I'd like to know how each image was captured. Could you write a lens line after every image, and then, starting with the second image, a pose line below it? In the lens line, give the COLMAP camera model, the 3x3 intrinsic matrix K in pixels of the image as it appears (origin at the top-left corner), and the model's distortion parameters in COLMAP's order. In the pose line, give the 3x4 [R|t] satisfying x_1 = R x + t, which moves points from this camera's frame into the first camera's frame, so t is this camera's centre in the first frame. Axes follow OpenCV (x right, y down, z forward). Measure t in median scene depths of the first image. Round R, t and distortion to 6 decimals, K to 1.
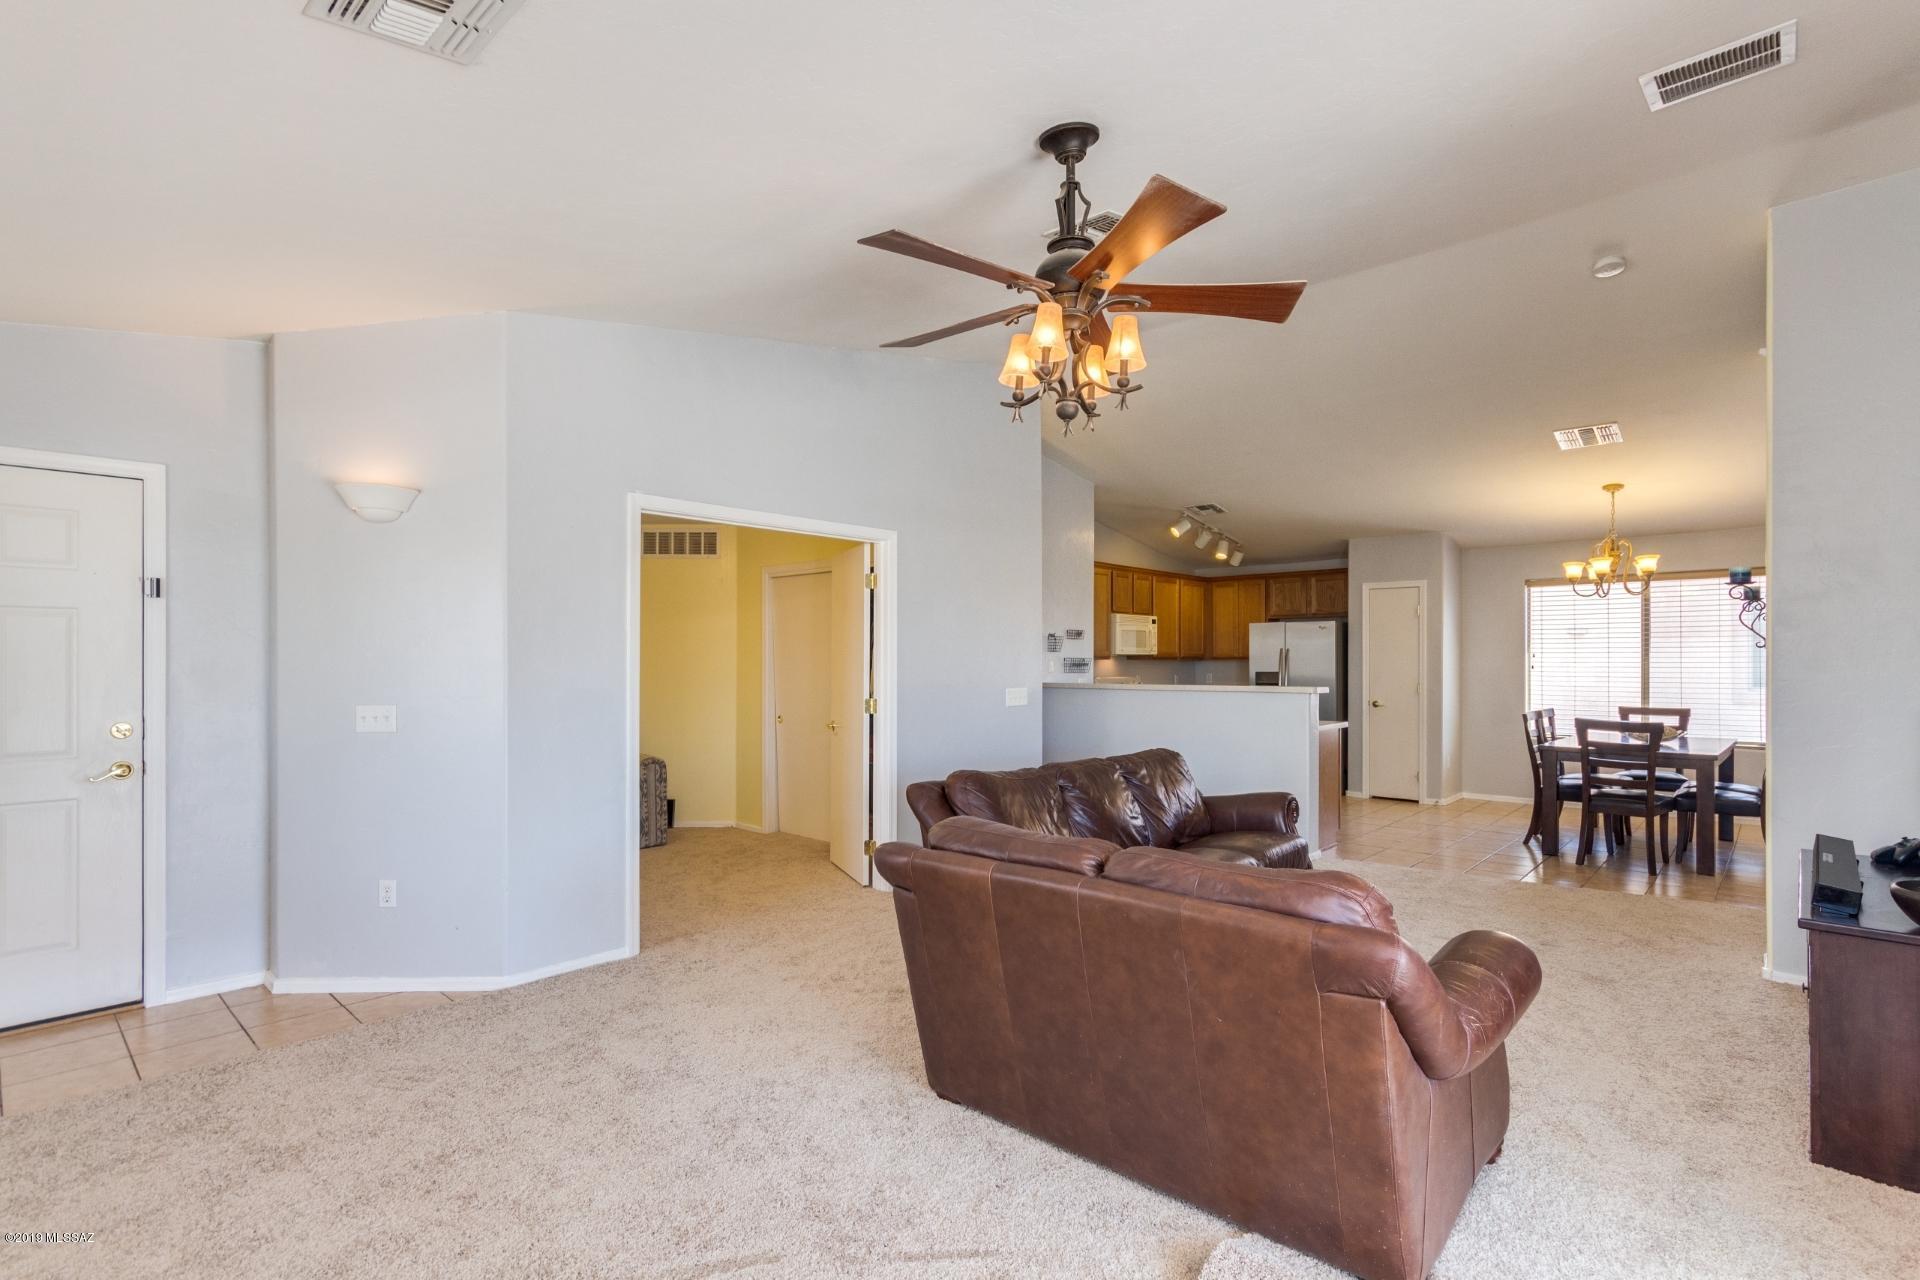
lens RADIAL K [[891.1, 0, 966.2], [0, 891.1, 660.2], [0, 0, 1]] dist [-0.002677, -0.000048]
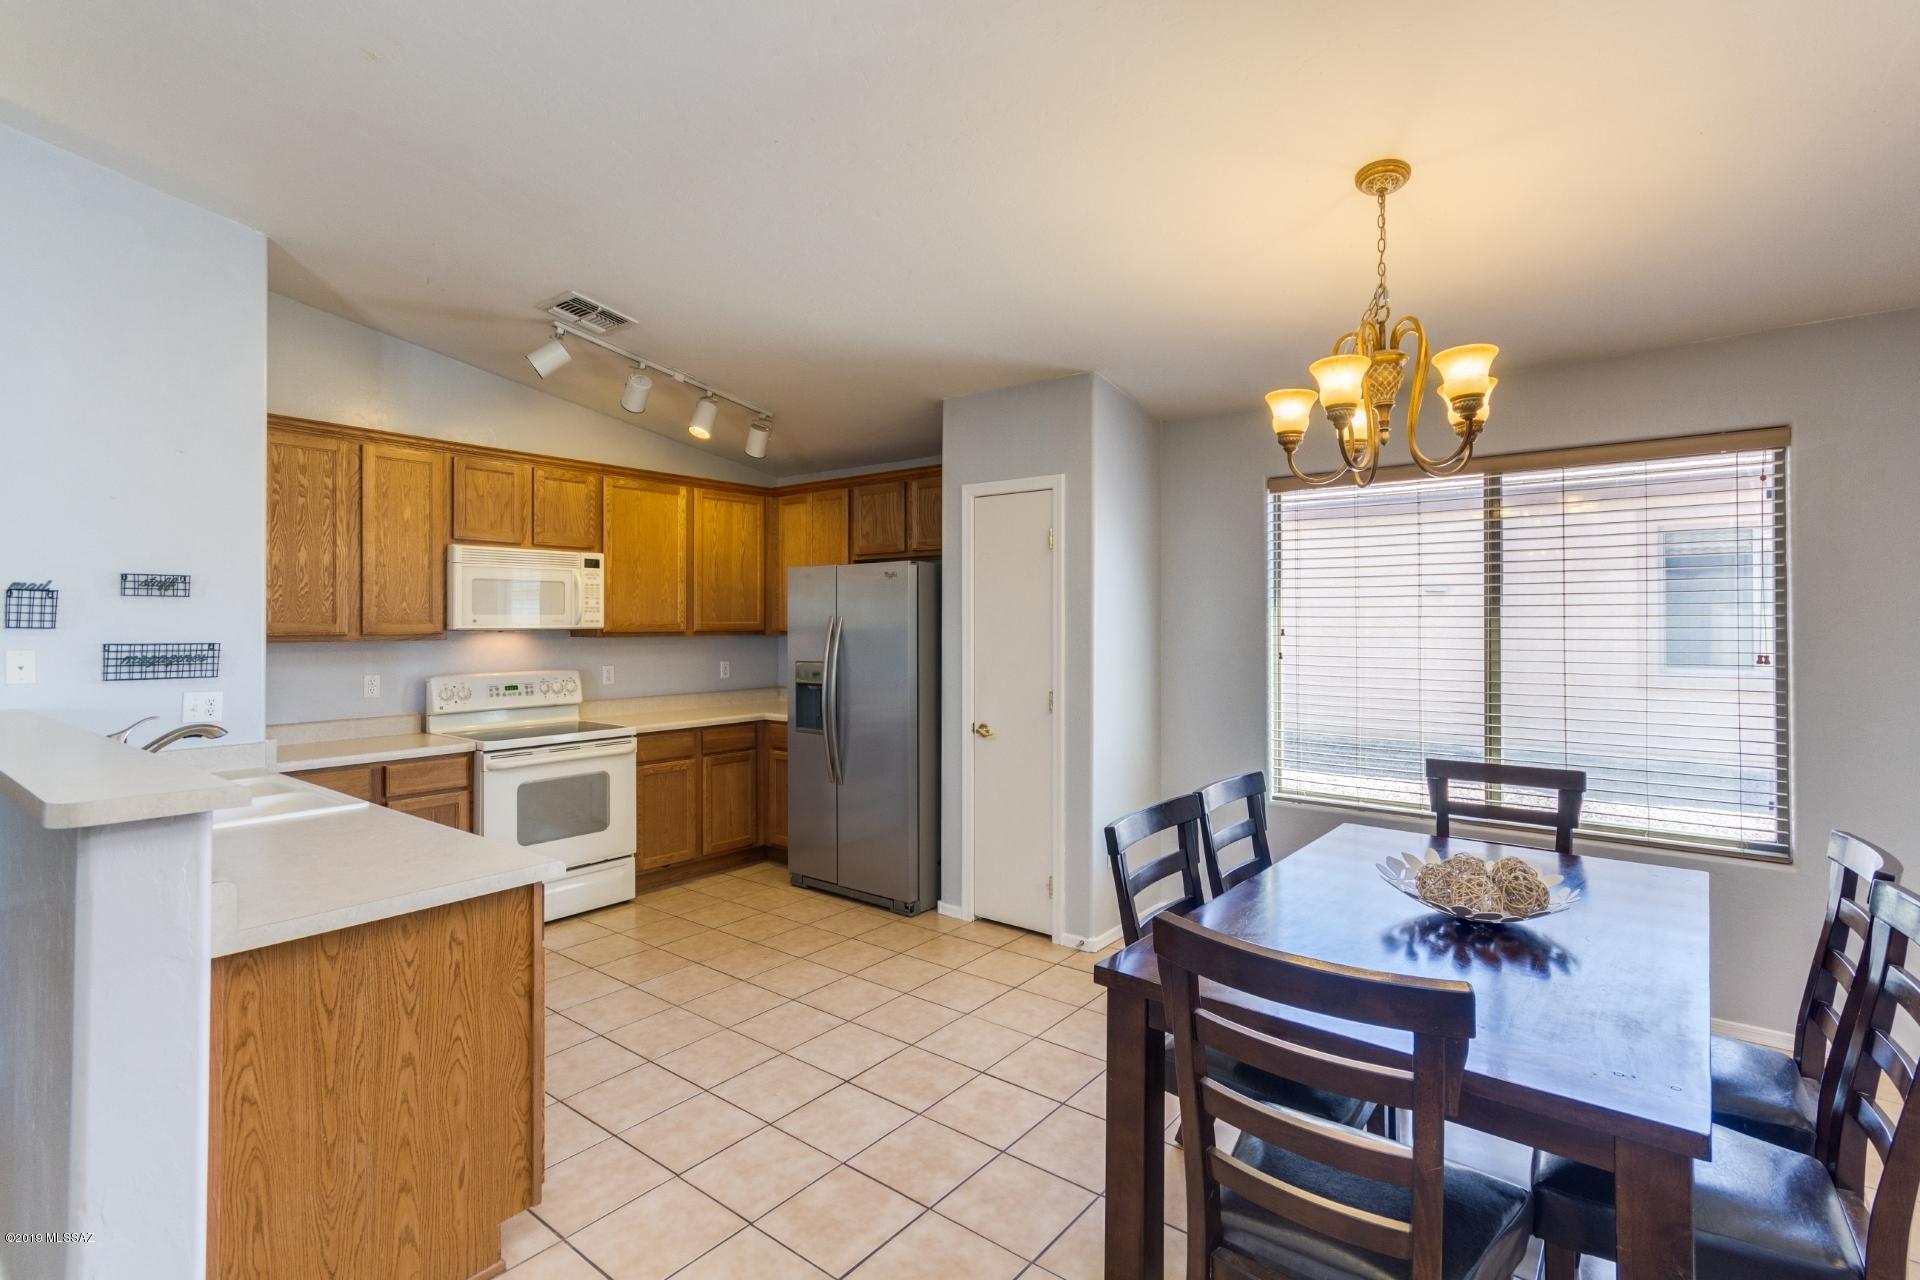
lens RADIAL K [[891.1, 0, 959.7], [0, 891.1, 621.9], [0, 0, 1]] dist [-0.002677, -0.000048]
pose [[0.998844, 0.001905, 0.048021, 0.417790], [-0.002034, 0.999994, 0.002631, -0.011952], [-0.048016, -0.002726, 0.998843, 0.502581]]
